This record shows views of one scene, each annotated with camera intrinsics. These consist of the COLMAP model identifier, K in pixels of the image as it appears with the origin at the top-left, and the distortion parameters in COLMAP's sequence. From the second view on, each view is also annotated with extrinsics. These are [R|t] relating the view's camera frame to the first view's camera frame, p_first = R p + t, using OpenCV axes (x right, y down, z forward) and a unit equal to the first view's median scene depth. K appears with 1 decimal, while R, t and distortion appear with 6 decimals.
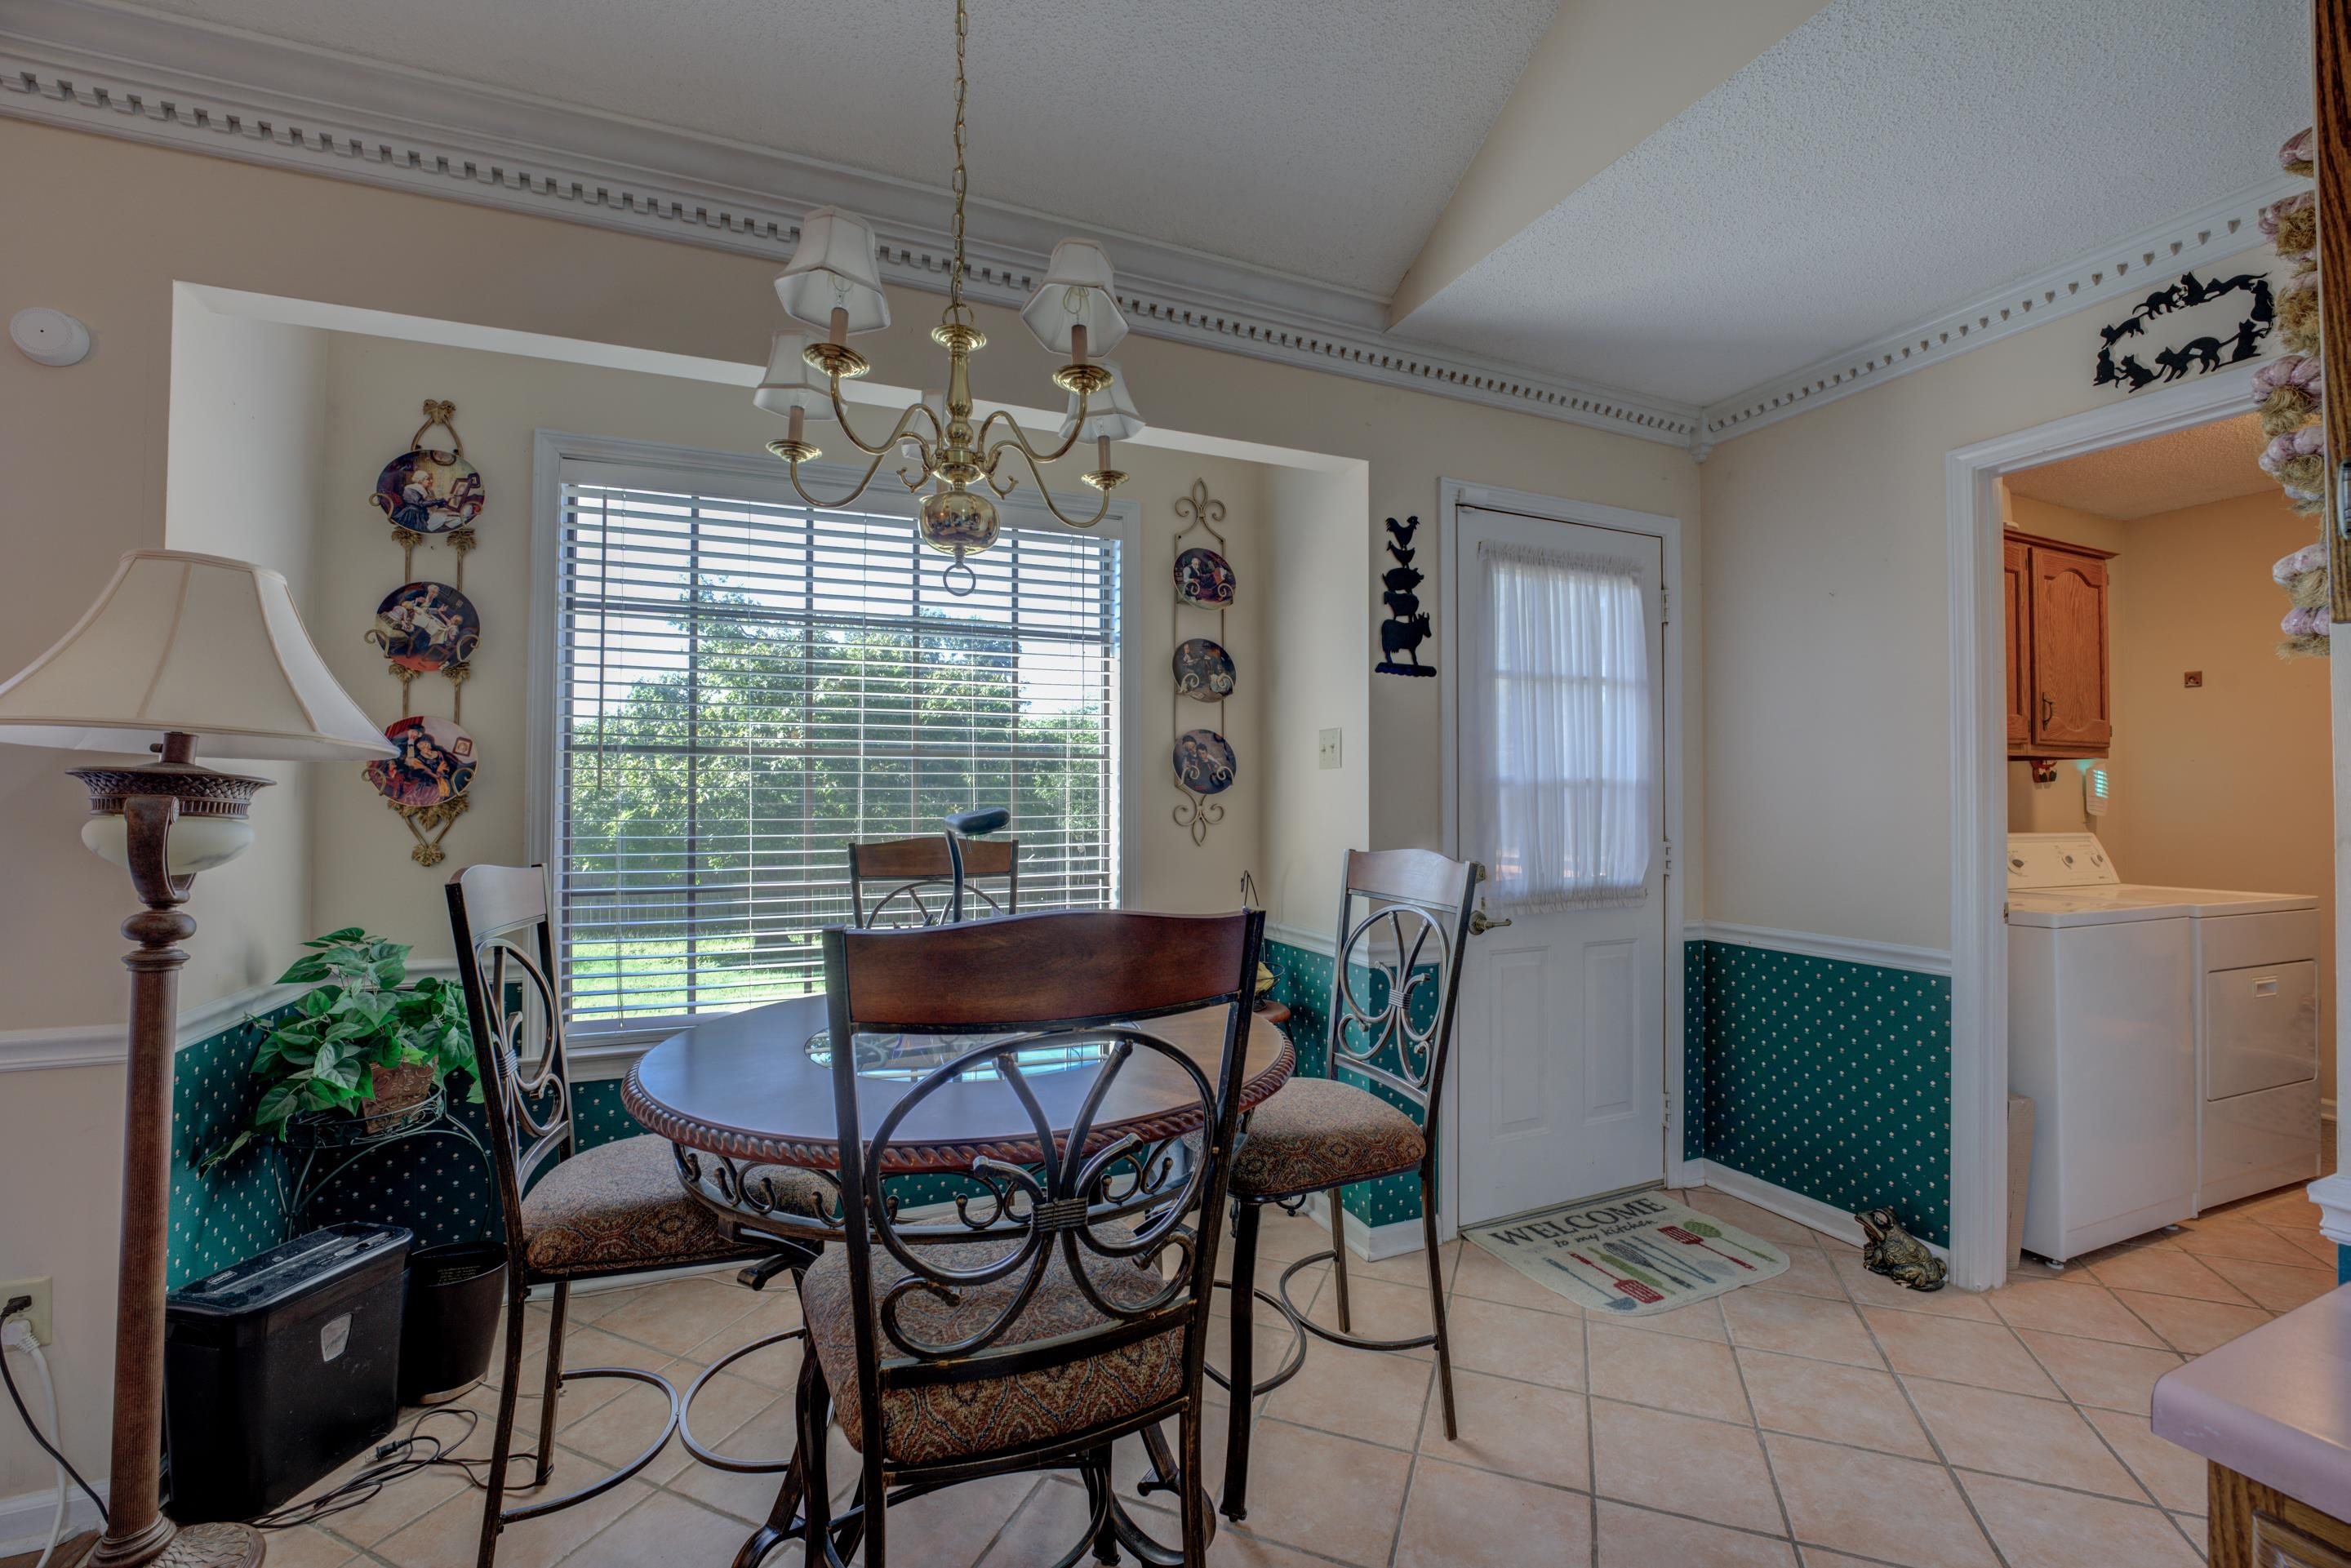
lens RADIAL K [[956.8, 0, 1169.7], [0, 956.8, 787.5], [0, 0, 1]] dist [-0.028971, 0.002005]
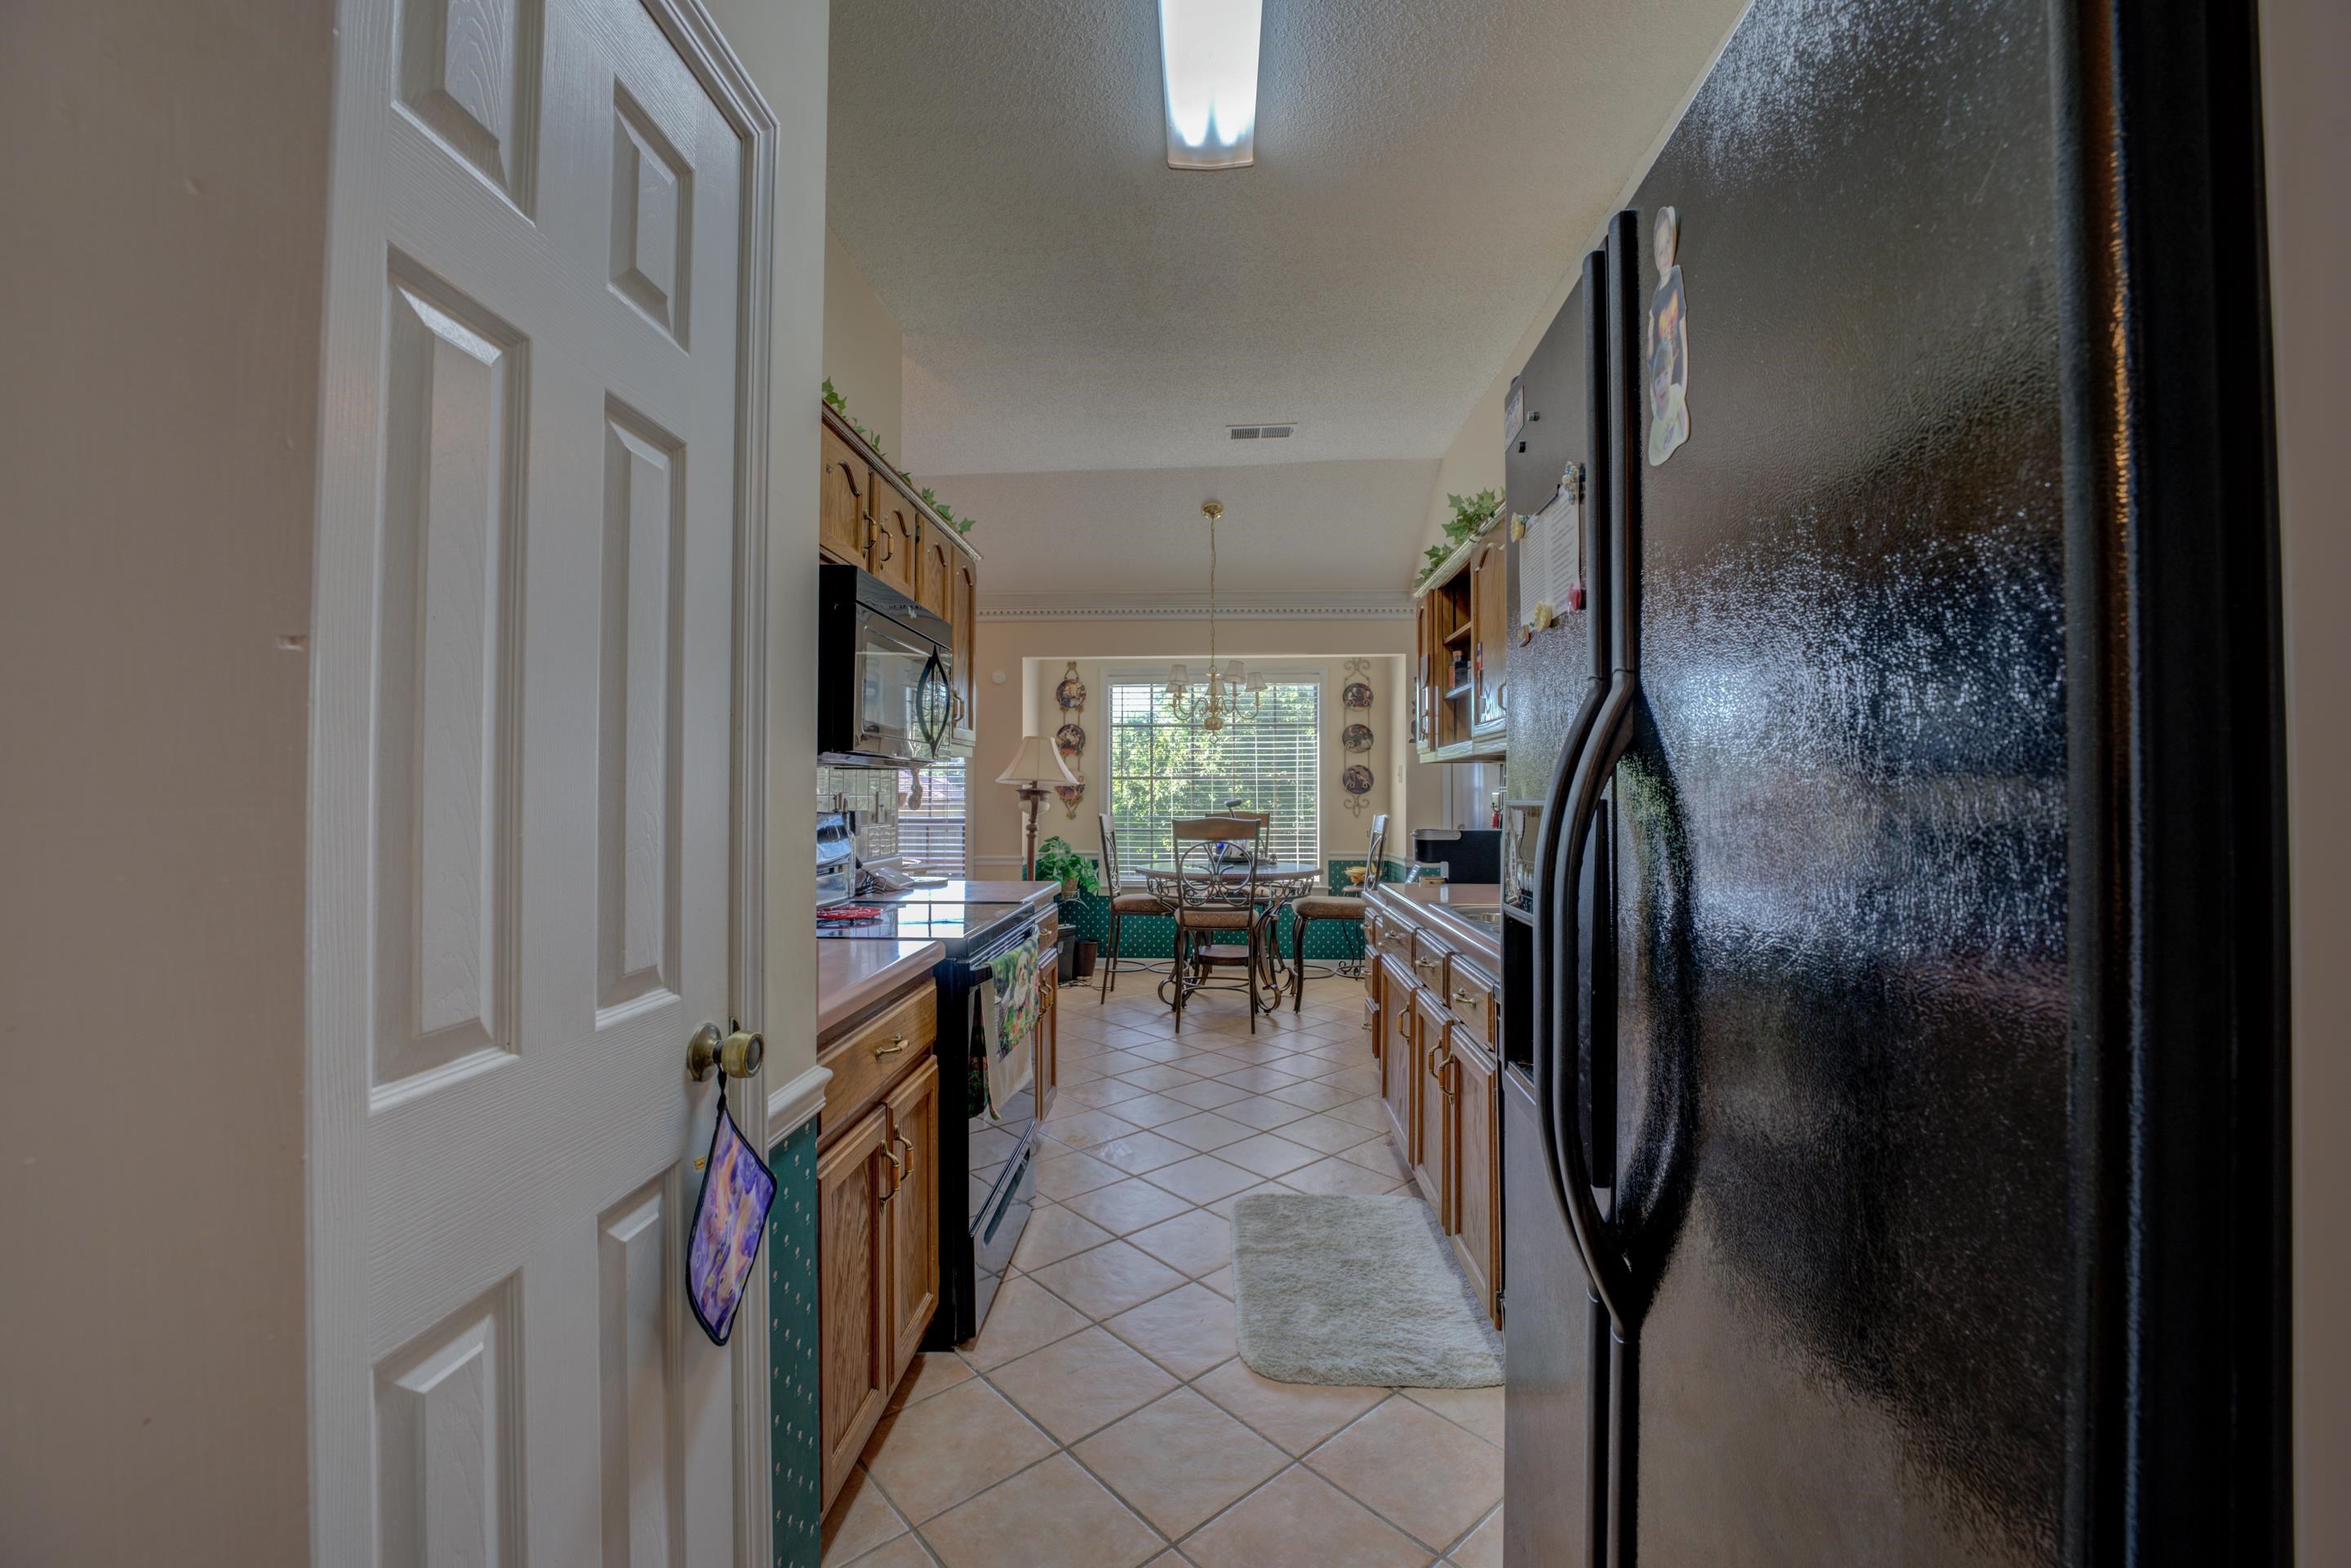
lens RADIAL K [[956.8, 0, 1175.9], [0, 956.8, 790.0], [0, 0, 1]] dist [-0.028971, 0.002005]
pose [[0.904254, -0.004898, -0.426966, 0.598670], [0.006844, 0.999972, 0.003024, -0.011800], [0.426939, -0.005657, 0.904263, -1.187289]]
